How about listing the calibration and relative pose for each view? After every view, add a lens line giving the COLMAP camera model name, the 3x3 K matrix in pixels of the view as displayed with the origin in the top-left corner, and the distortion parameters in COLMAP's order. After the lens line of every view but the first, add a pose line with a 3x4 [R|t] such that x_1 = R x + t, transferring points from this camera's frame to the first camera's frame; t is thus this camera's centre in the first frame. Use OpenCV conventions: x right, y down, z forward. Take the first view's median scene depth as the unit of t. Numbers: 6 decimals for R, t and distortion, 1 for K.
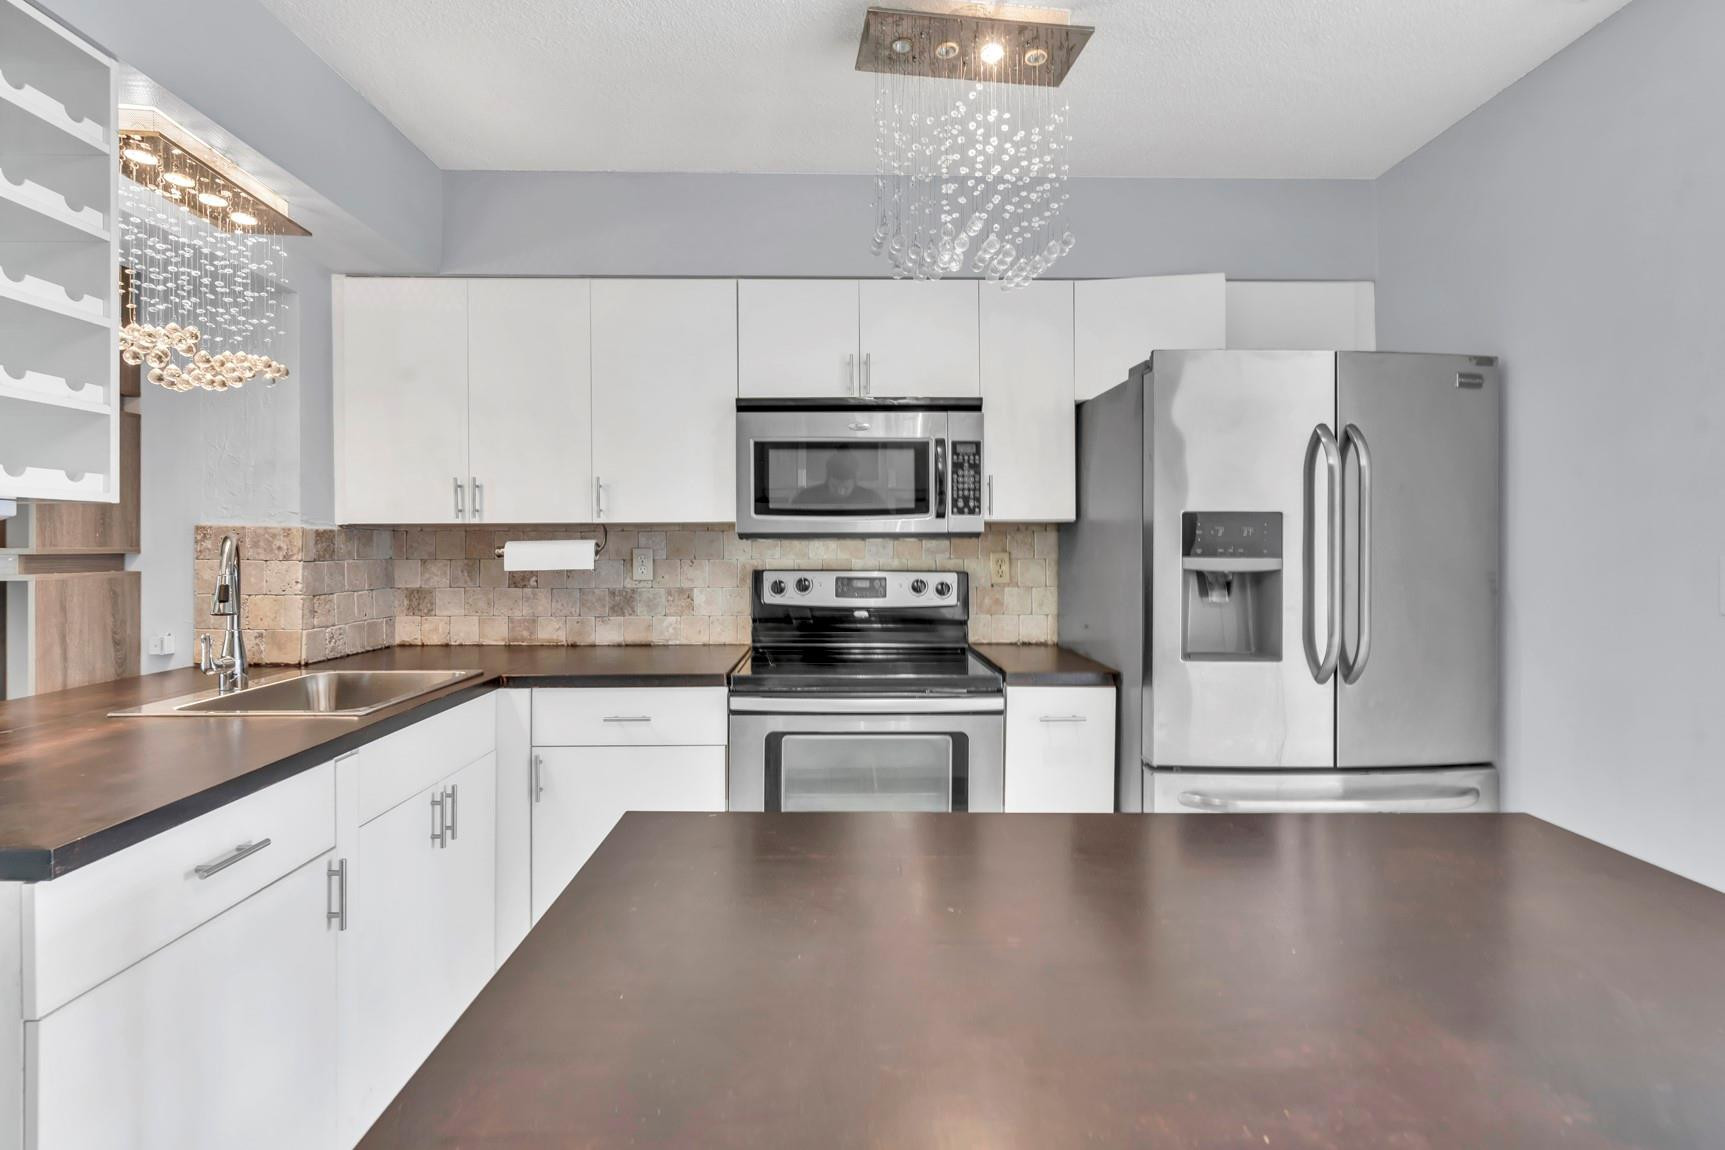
lens RADIAL K [[787.1, 0, 857.3], [0, 787.1, 549.8], [0, 0, 1]] dist [-0.007657, 0.000539]
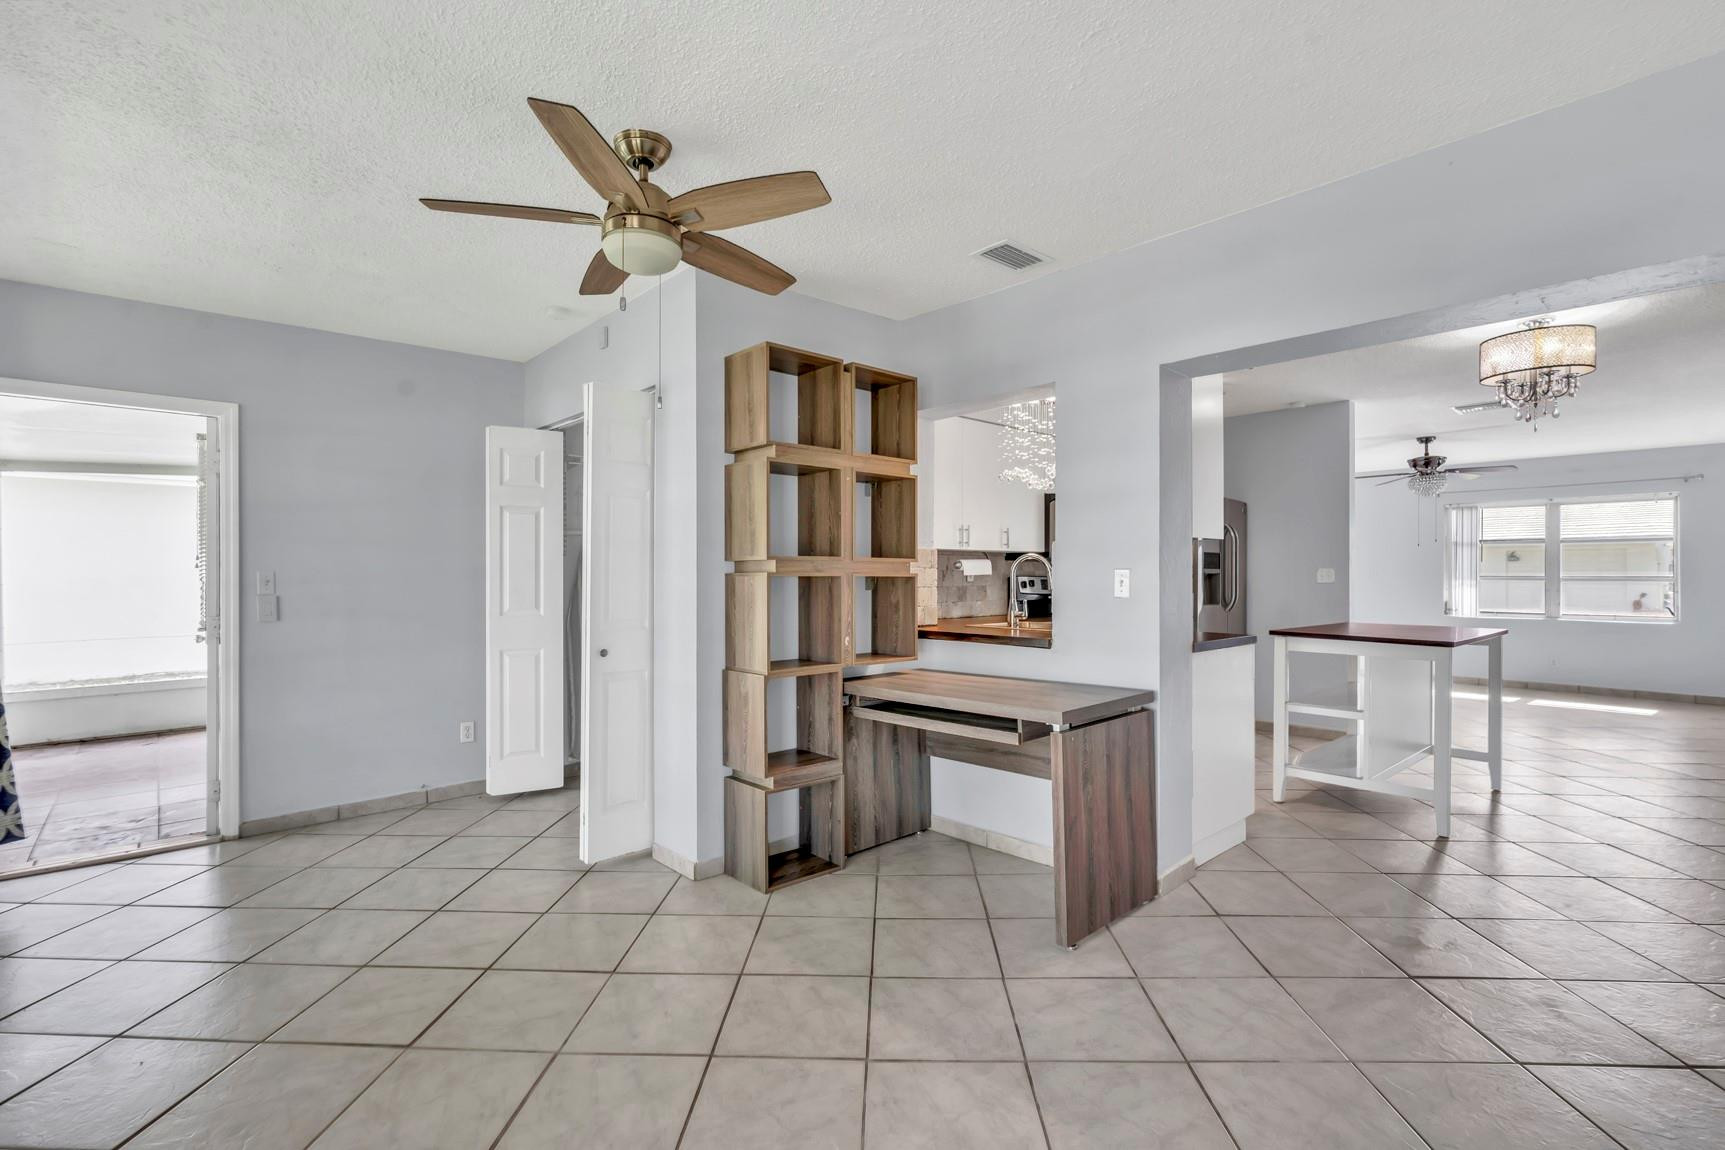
lens RADIAL K [[787.0, 0, 865.6], [0, 787.0, 565.1], [0, 0, 1]] dist [-0.017628, 0.000453]
pose [[0.750088, 0.008932, 0.661278, -1.910748], [0.003254, 0.999847, -0.017196, 0.034577], [-0.661330, 0.015051, 0.749944, -0.252644]]
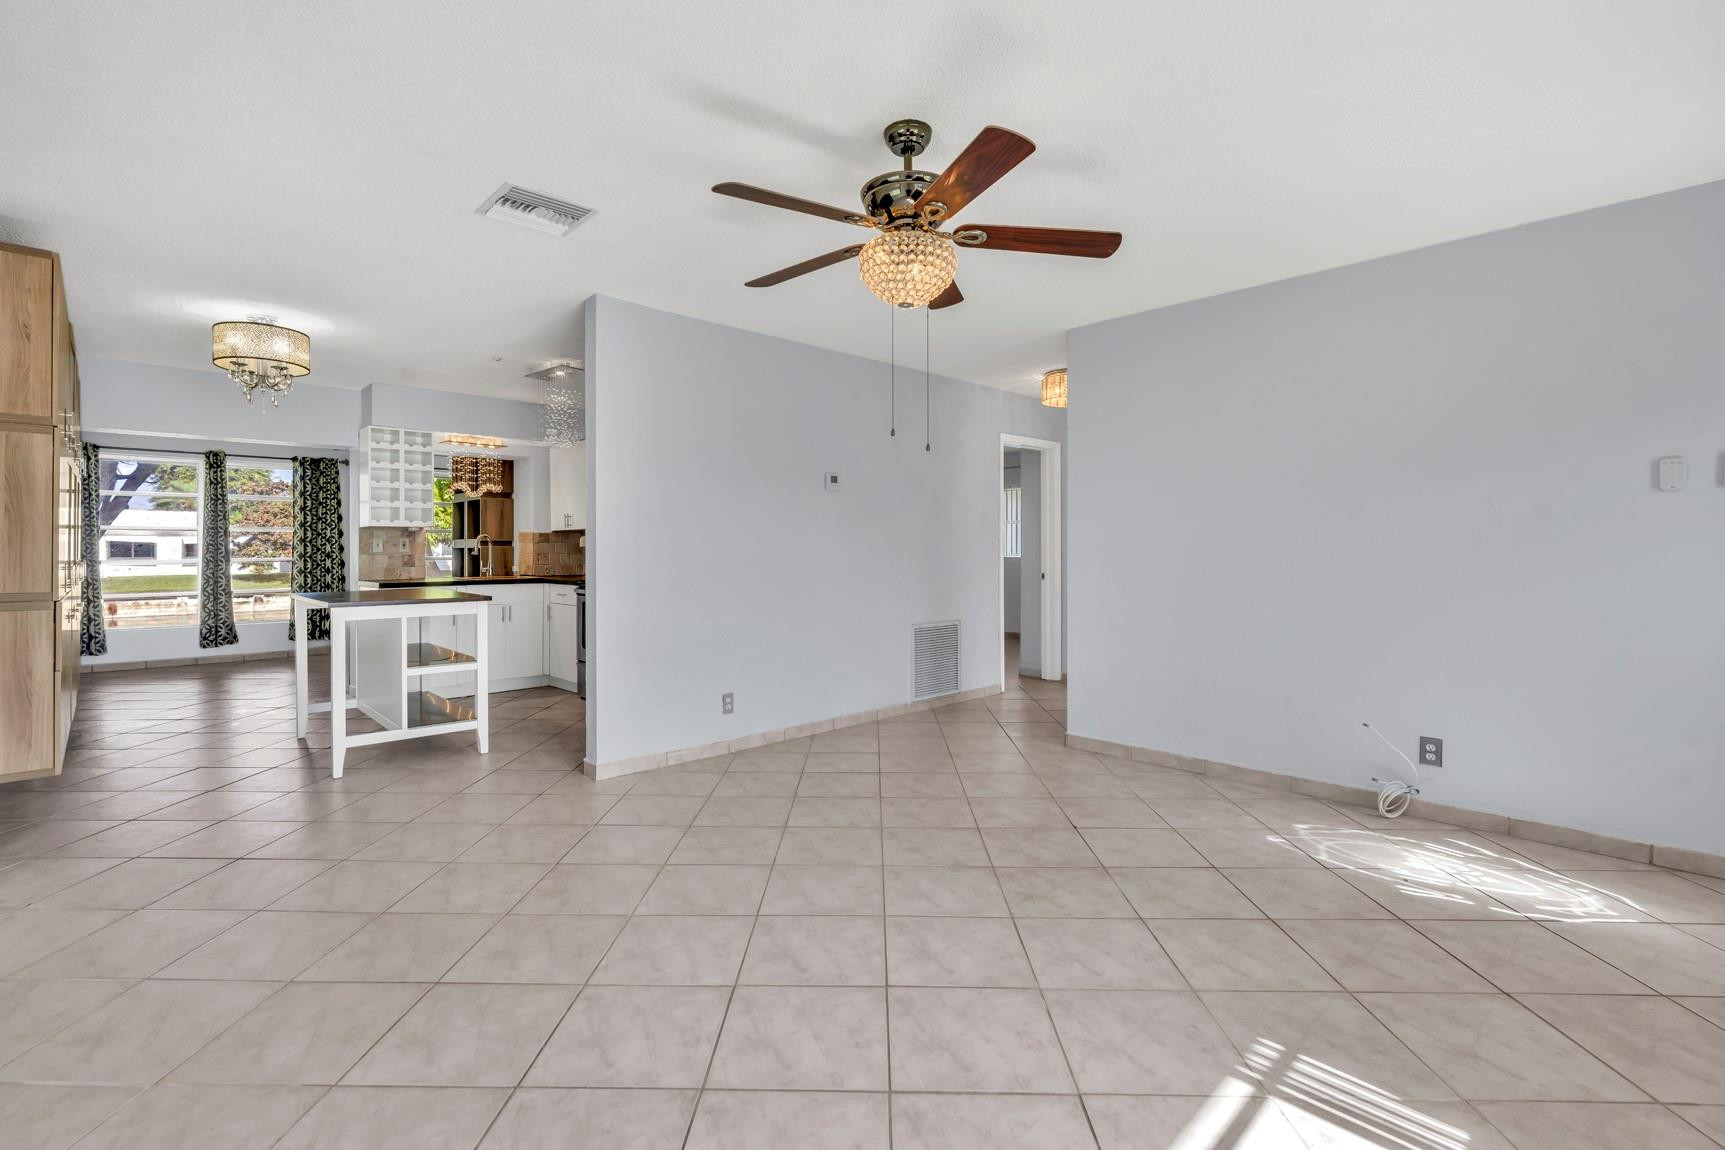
lens RADIAL K [[787.1, 0, 857.3], [0, 787.1, 549.8], [0, 0, 1]] dist [-0.007657, 0.000539]
pose [[0.677373, -0.001330, -0.735639, 2.323413], [-0.002631, 0.999988, -0.004230, 0.048103], [0.735635, 0.004801, 0.677361, -0.165450]]
